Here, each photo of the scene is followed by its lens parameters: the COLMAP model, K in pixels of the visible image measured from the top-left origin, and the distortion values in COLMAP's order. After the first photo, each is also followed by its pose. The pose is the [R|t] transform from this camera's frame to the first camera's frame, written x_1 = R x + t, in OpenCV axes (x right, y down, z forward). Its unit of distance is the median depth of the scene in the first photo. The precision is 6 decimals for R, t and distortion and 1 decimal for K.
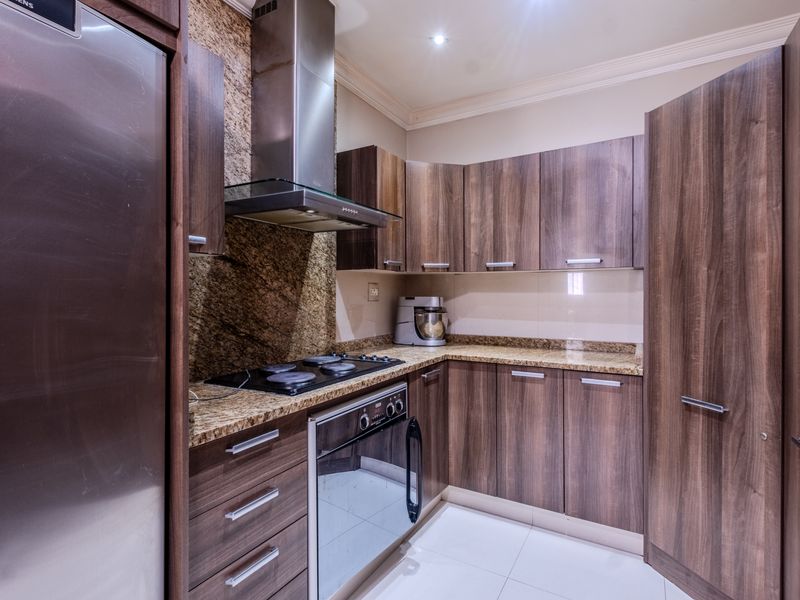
lens RADIAL K [[415.1, 0, 397.7], [0, 415.1, 295.0], [0, 0, 1]] dist [-0.005063, -0.002494]
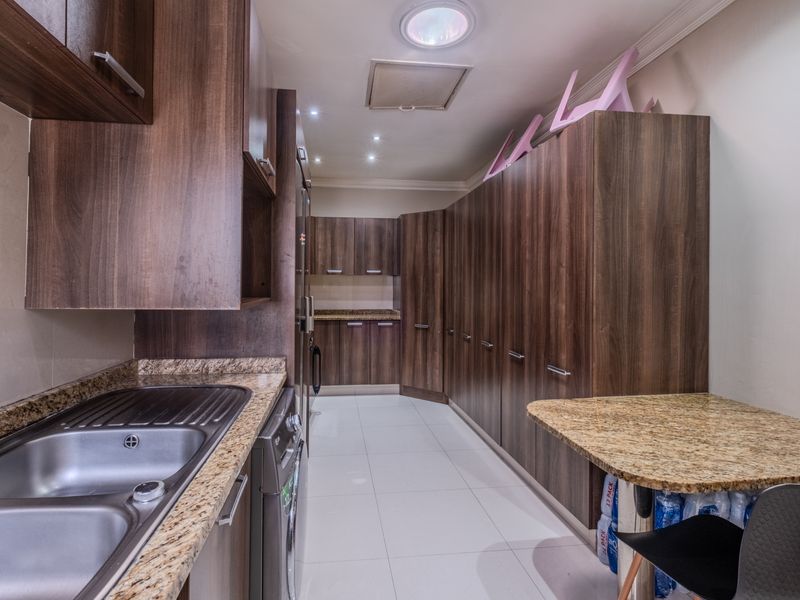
lens RADIAL K [[415.1, 0, 399.0], [0, 415.1, 294.7], [0, 0, 1]] dist [-0.005063, -0.002494]
pose [[0.776650, -0.004791, 0.629914, -0.880997], [-0.004427, 0.999905, 0.013062, 0.010891], [-0.629917, -0.012933, 0.776555, -0.831885]]
